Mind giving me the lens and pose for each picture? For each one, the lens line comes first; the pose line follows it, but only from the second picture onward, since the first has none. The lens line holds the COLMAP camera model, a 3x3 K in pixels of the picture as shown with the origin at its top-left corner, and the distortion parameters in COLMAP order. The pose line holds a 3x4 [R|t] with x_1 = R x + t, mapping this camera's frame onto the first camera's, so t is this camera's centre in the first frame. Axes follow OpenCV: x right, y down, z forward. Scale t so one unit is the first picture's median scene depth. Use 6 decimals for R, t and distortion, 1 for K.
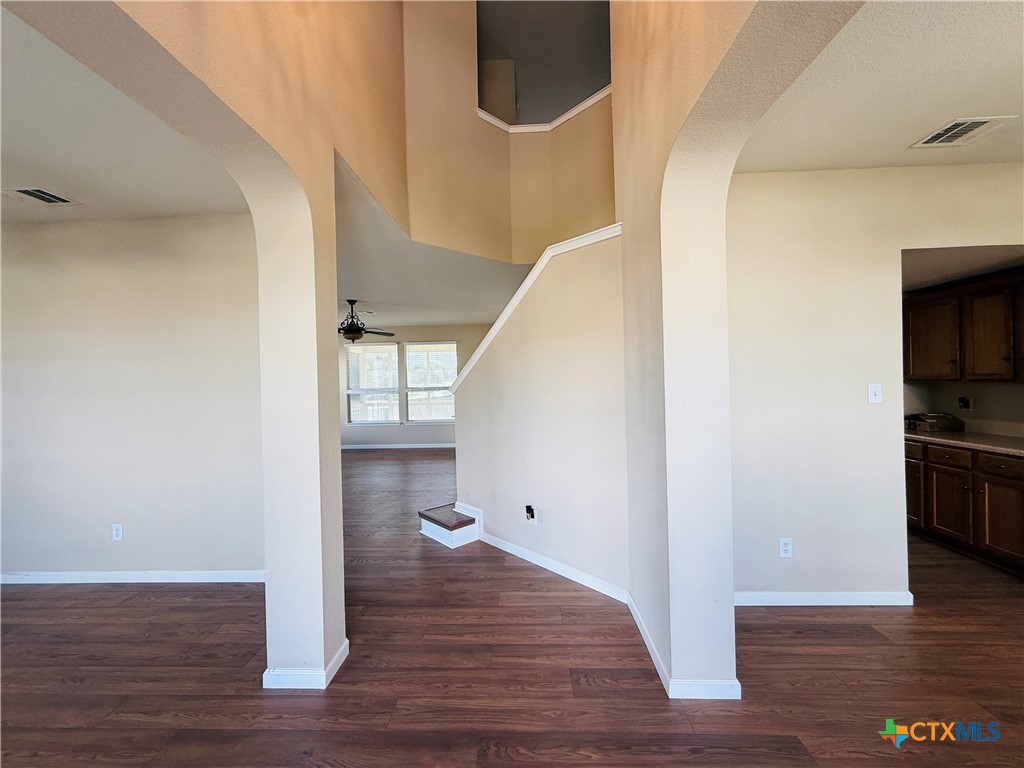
lens RADIAL K [[409.8, 0, 507.8], [0, 409.8, 384.2], [0, 0, 1]] dist [0.000959, 0.000063]
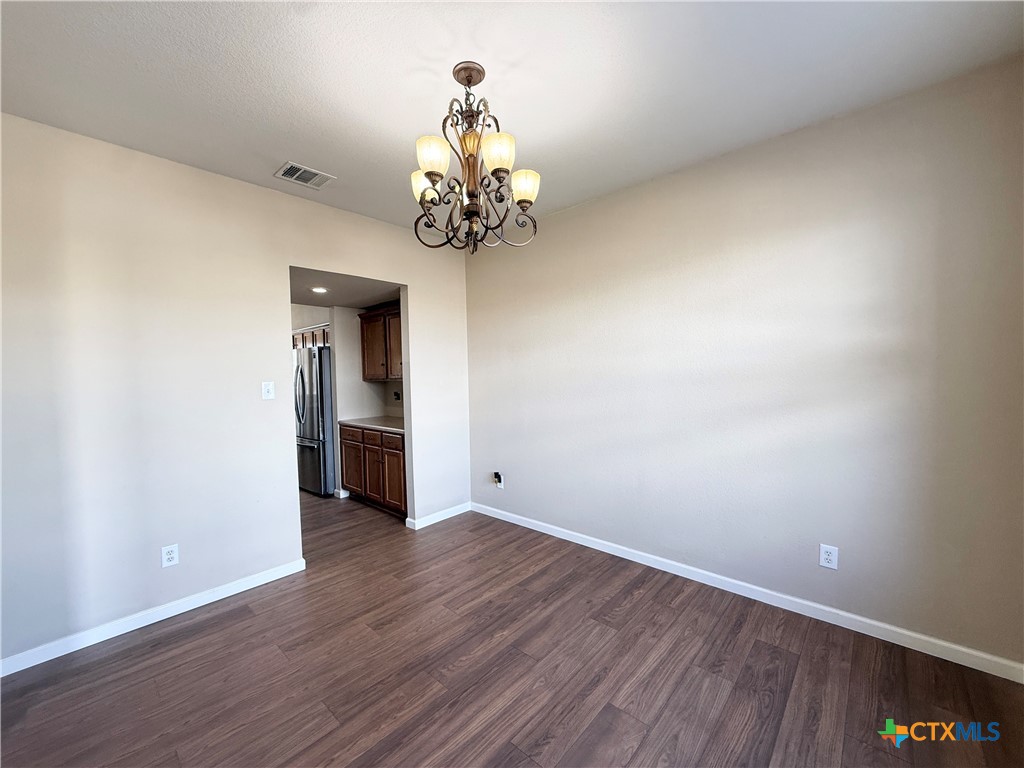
lens RADIAL K [[409.5, 0, 511.4], [0, 409.5, 385.7], [0, 0, 1]] dist [-0.000120, 0.000079]
pose [[0.643103, -0.014403, 0.765644, 0.465840], [0.013102, 0.999884, 0.007805, 0.008796], [-0.765667, 0.005012, 0.643217, -0.213748]]
